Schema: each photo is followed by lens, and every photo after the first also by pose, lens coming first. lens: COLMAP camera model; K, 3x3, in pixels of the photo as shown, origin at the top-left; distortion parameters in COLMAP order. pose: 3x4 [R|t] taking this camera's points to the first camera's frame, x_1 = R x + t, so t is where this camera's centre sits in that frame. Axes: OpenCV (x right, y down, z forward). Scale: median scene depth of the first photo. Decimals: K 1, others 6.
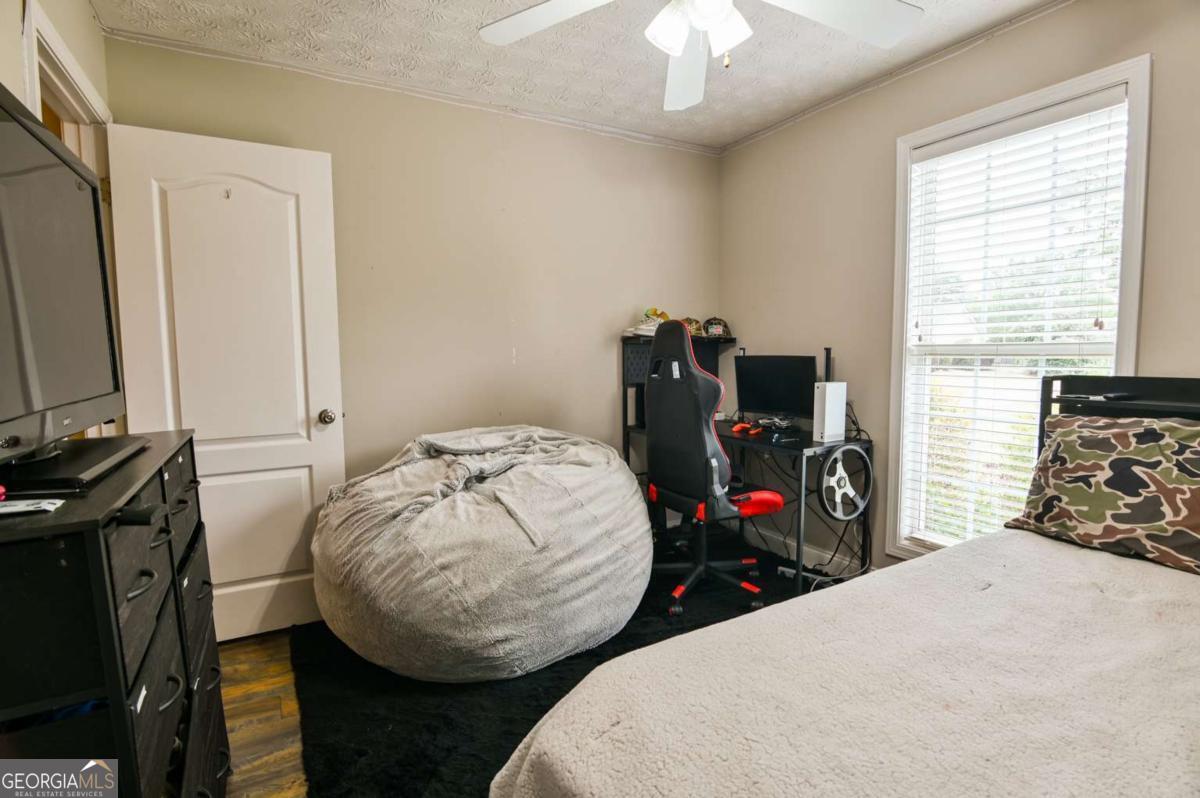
lens RADIAL K [[587.6, 0, 602.3], [0, 587.6, 401.7], [0, 0, 1]] dist [-0.021608, 0.000296]
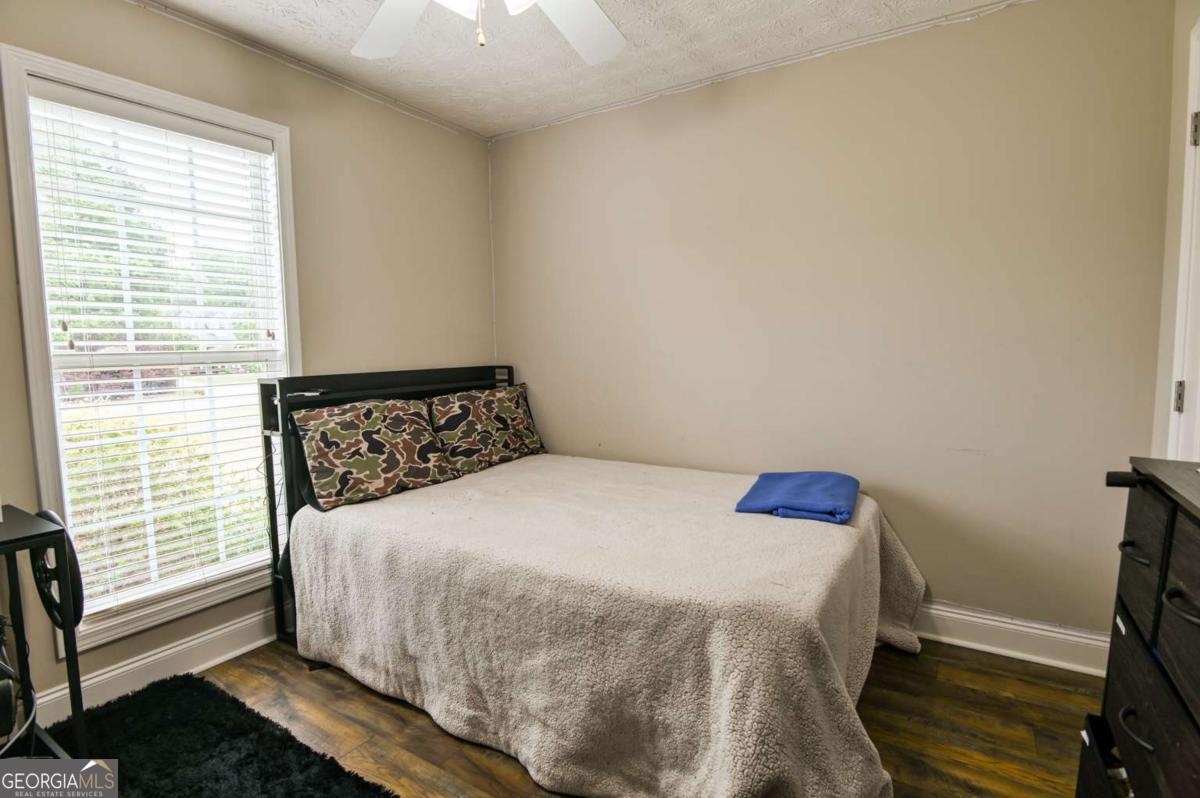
lens RADIAL K [[587.6, 0, 603.2], [0, 587.6, 401.7], [0, 0, 1]] dist [-0.021608, 0.000296]
pose [[-0.469188, -0.060924, 0.880994, -0.585739], [0.102055, 0.987193, 0.122619, -0.084822], [-0.877181, 0.147442, -0.456962, 1.078332]]
